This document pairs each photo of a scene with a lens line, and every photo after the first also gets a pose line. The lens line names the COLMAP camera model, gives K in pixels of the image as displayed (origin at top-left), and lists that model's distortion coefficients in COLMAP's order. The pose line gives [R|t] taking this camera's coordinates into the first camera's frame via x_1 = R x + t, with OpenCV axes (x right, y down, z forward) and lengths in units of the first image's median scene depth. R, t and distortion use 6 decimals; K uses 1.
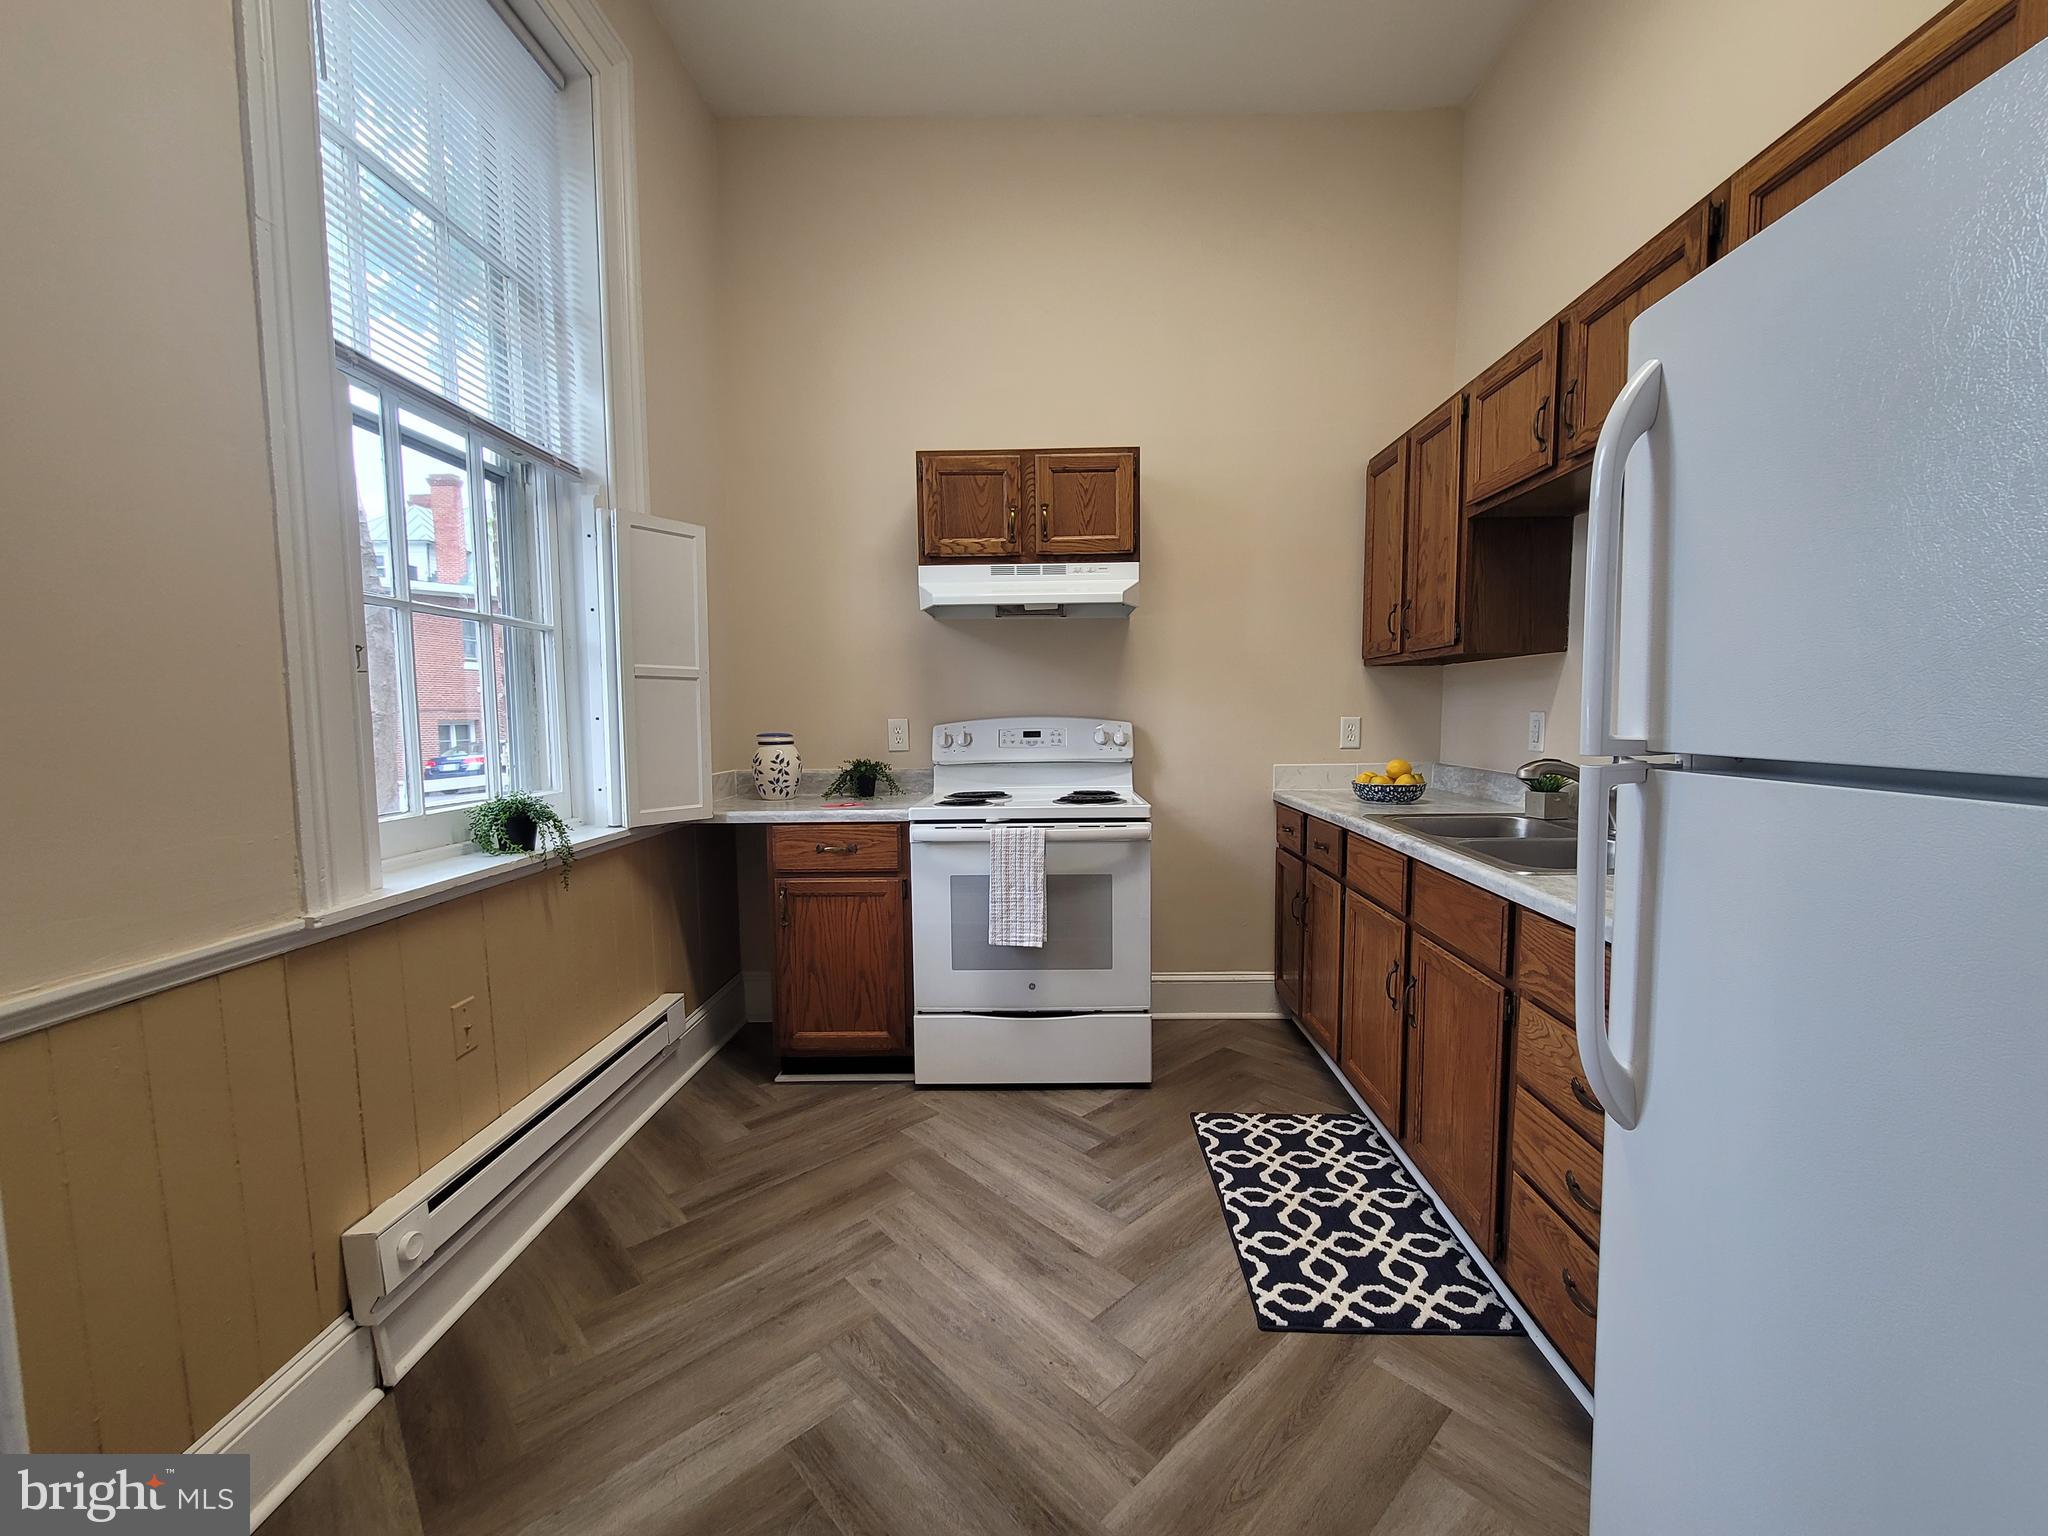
lens RADIAL K [[834.6, 0, 1042.8], [0, 834.6, 767.1], [0, 0, 1]] dist [0.002430, 0.000033]
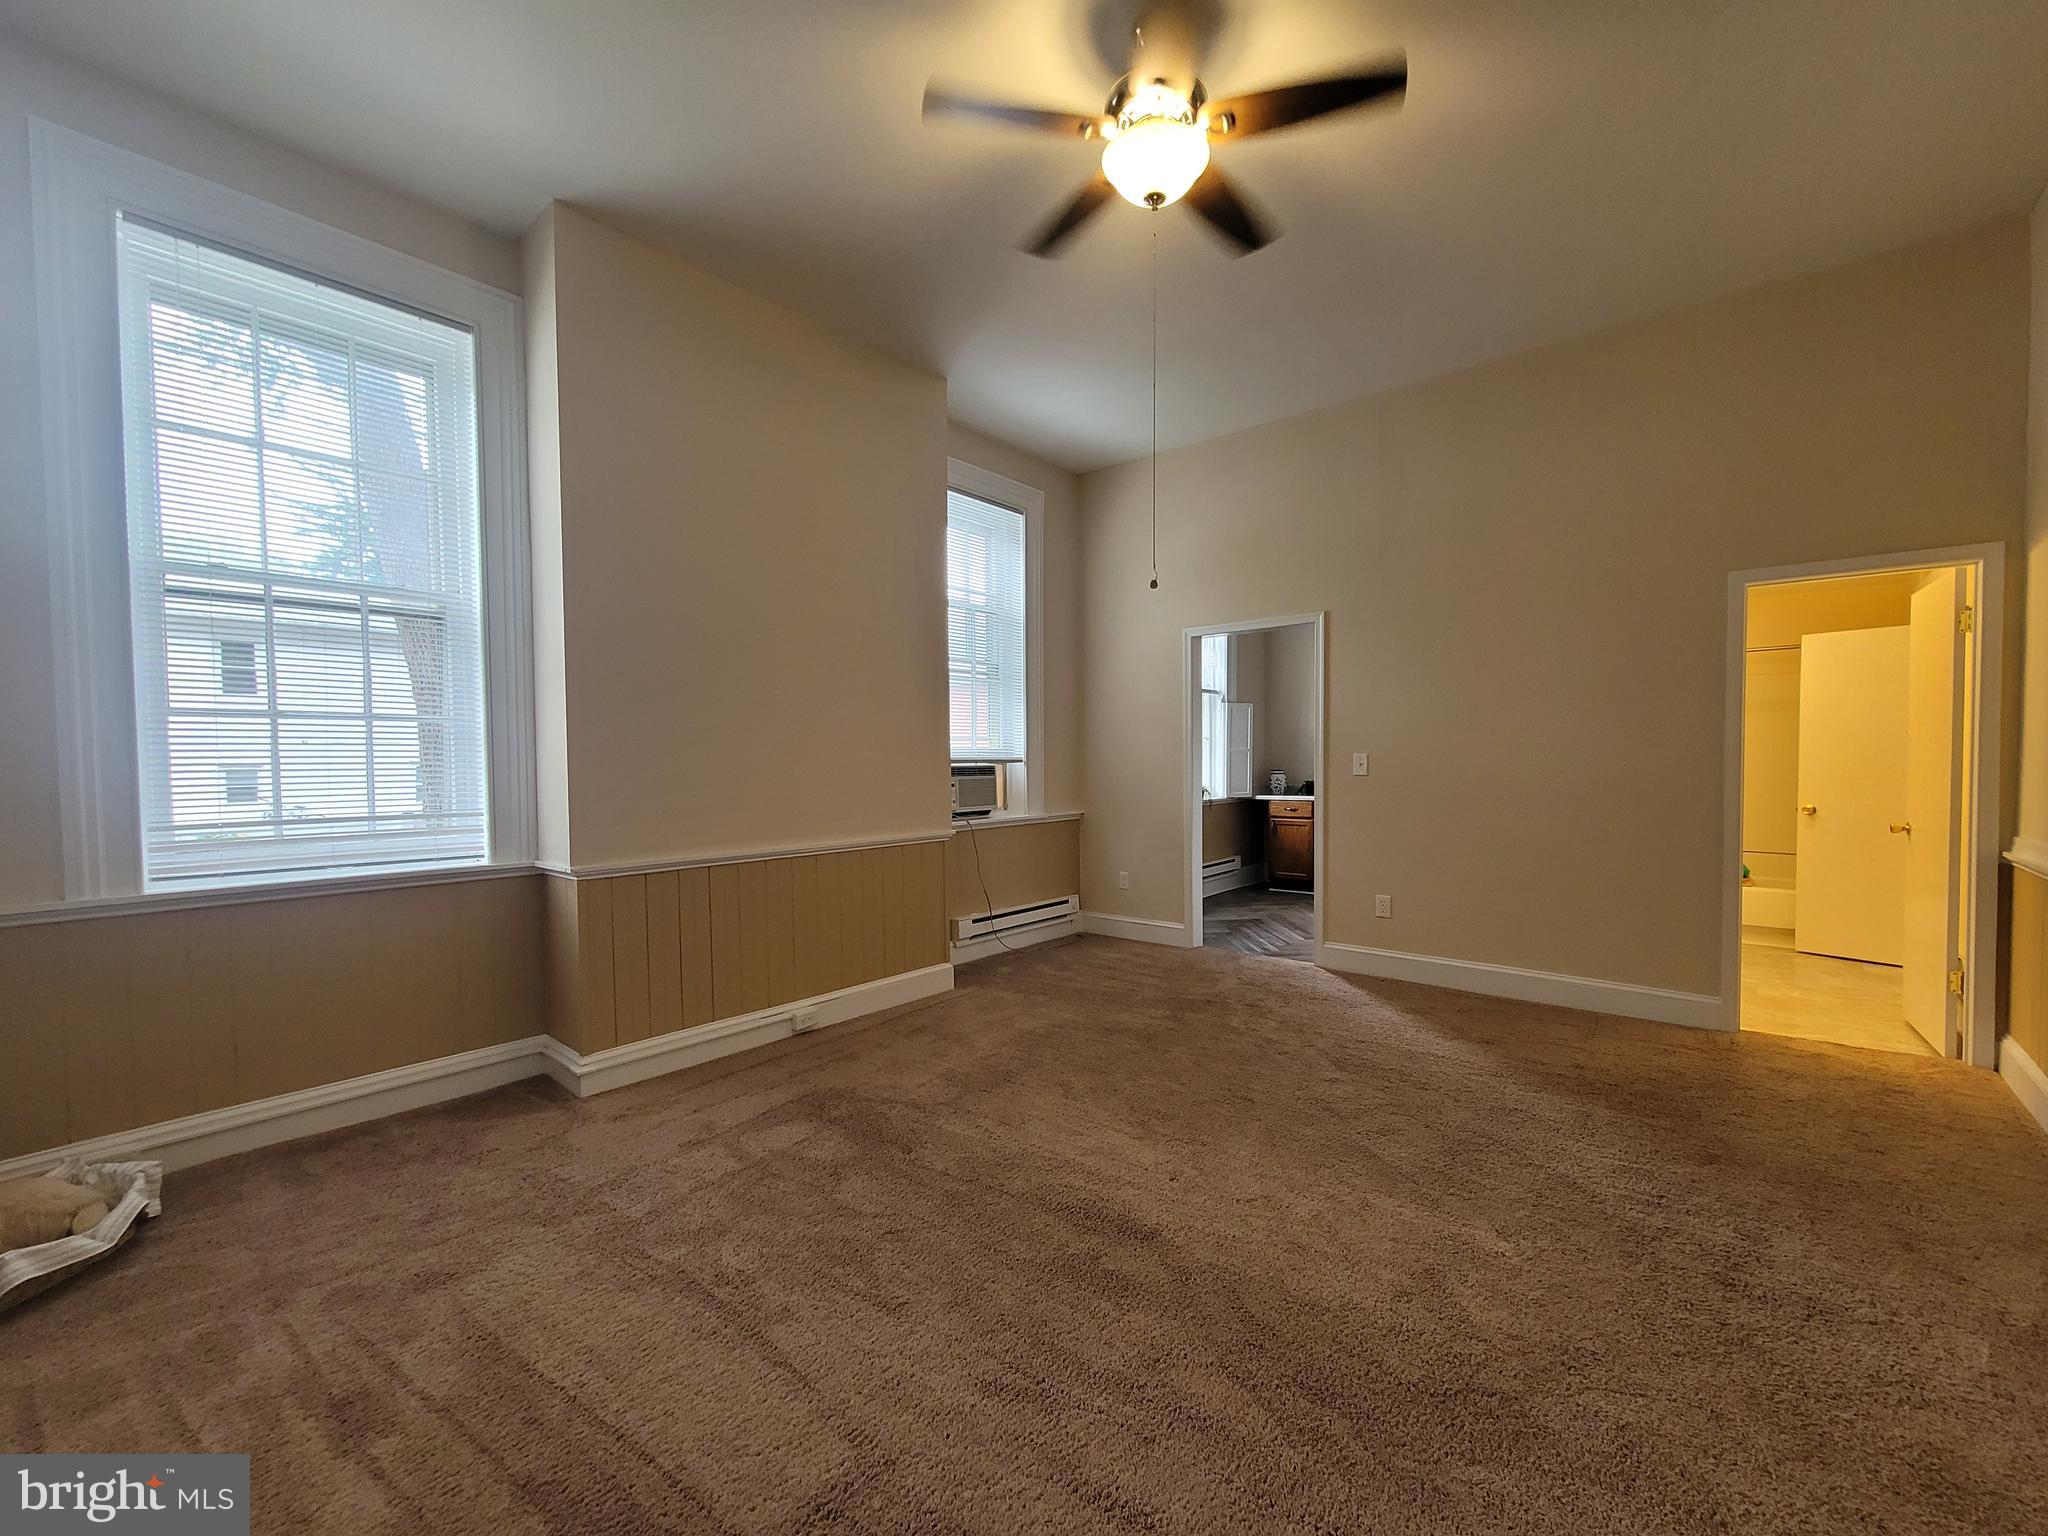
lens RADIAL K [[834.6, 0, 1047.3], [0, 834.6, 784.5], [0, 0, 1]] dist [0.002430, 0.000033]
pose [[0.778389, 0.017375, -0.627542, 1.401068], [-0.039891, 0.998966, -0.021821, 0.162145], [0.626513, 0.042019, 0.778277, -2.762457]]
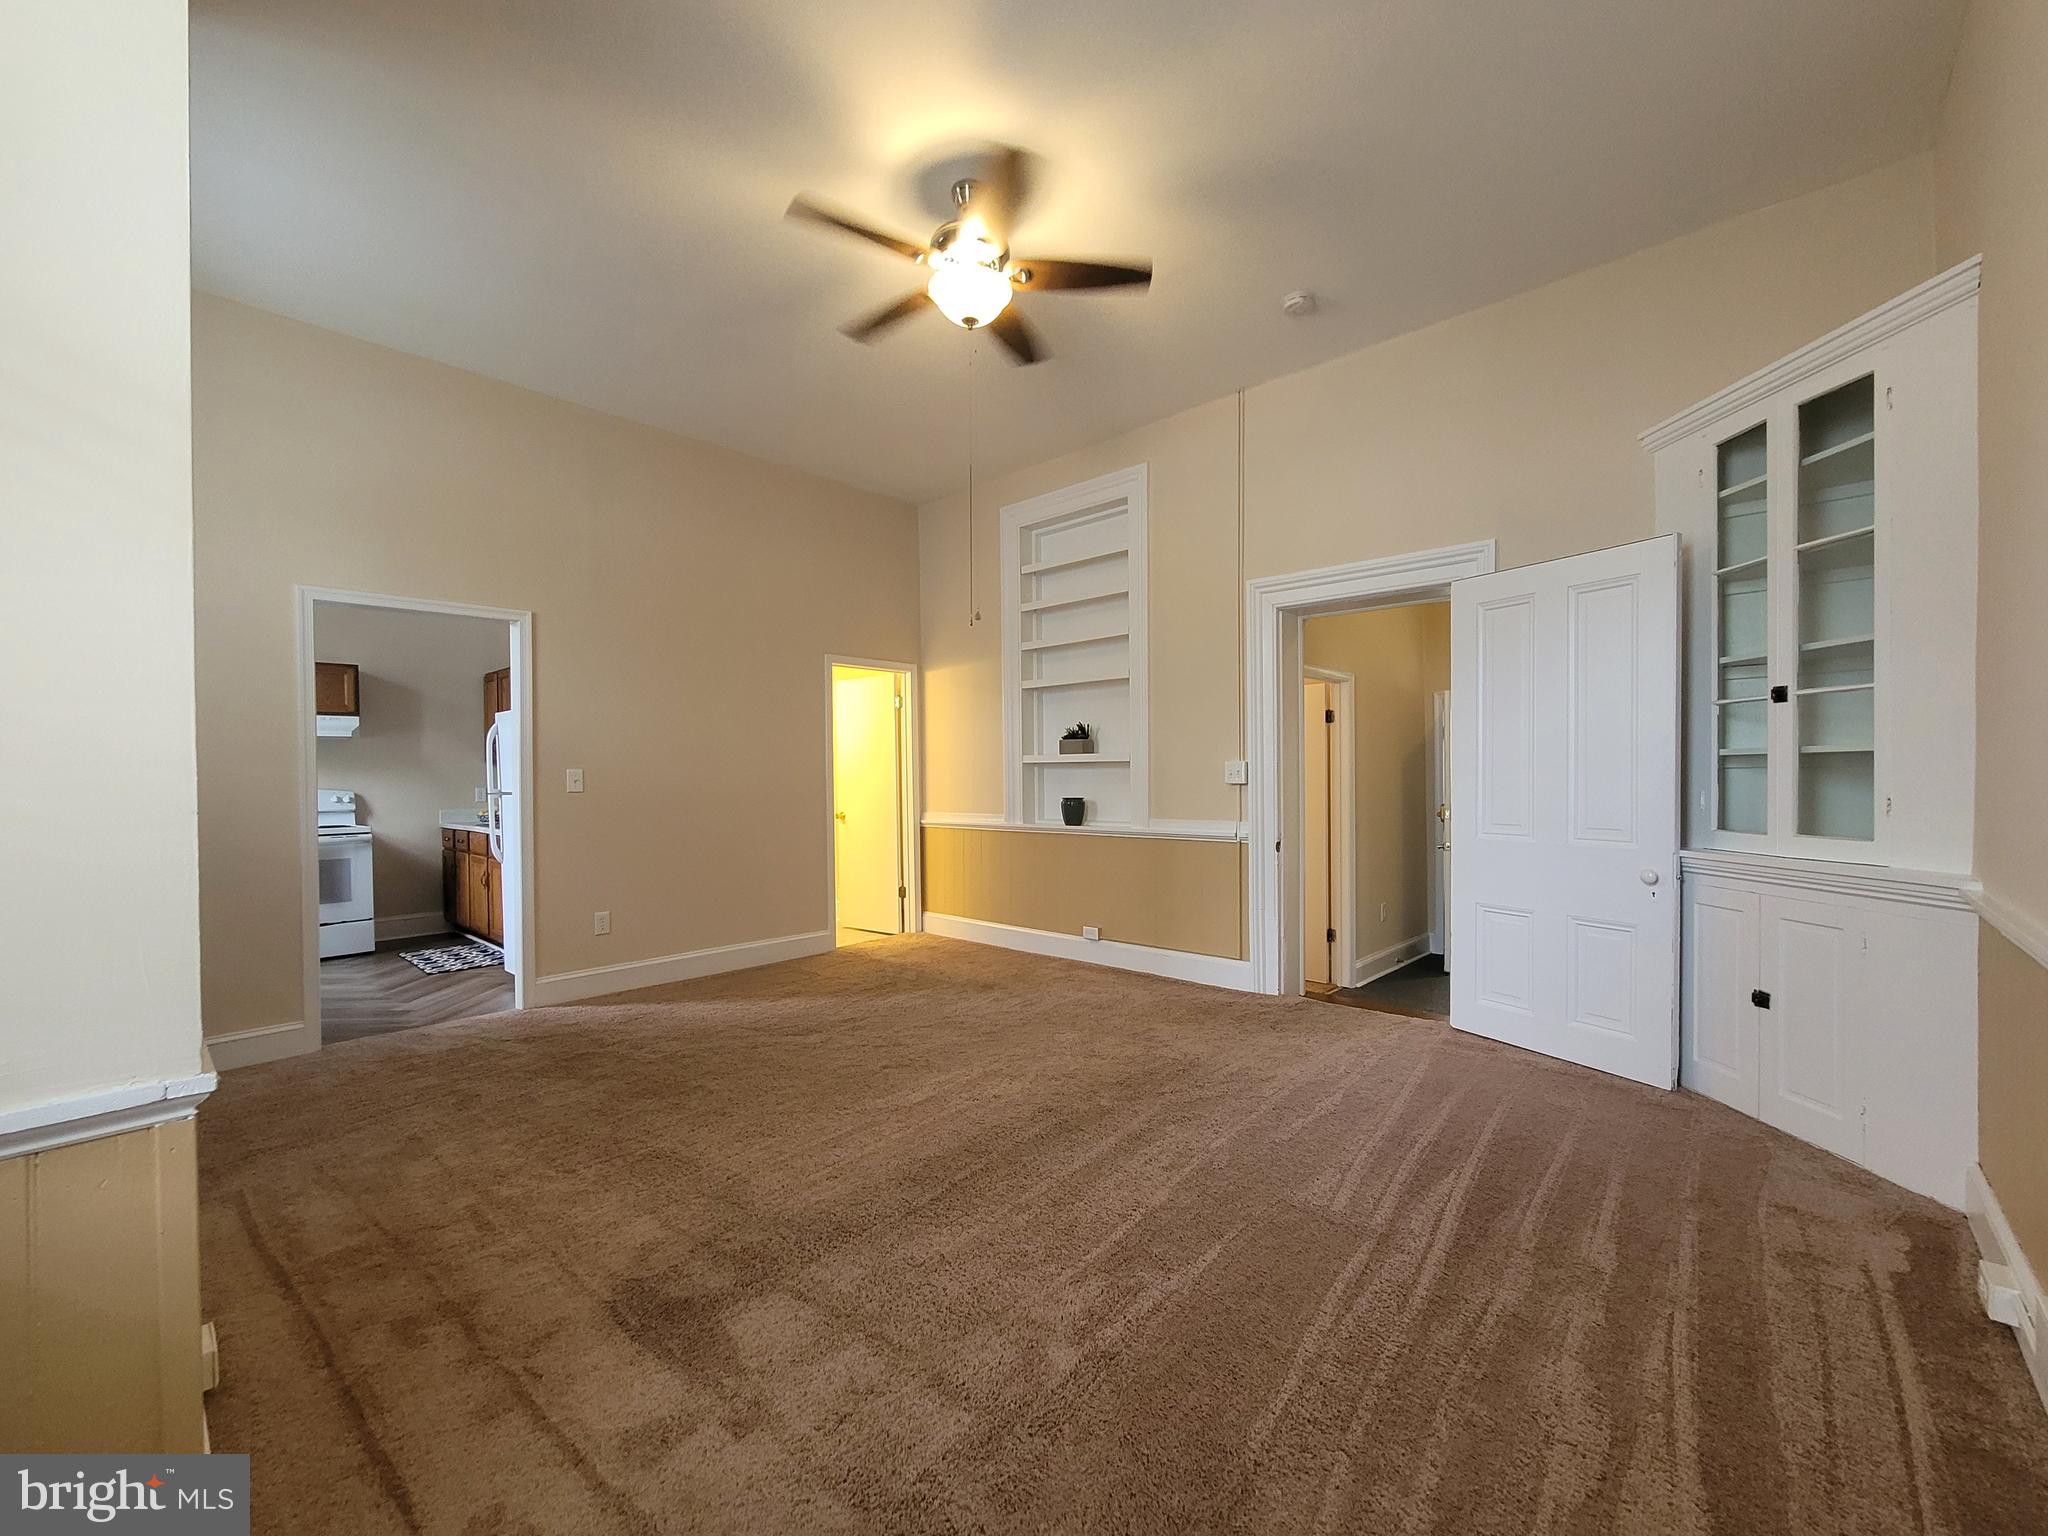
lens RADIAL K [[834.6, 0, 1037.2], [0, 834.6, 767.7], [0, 0, 1]] dist [0.002430, 0.000033]
pose [[0.657501, -0.000843, 0.753453, -0.589962], [0.067478, 0.996047, -0.057771, 0.208651], [-0.750426, 0.088826, 0.654958, -2.803869]]
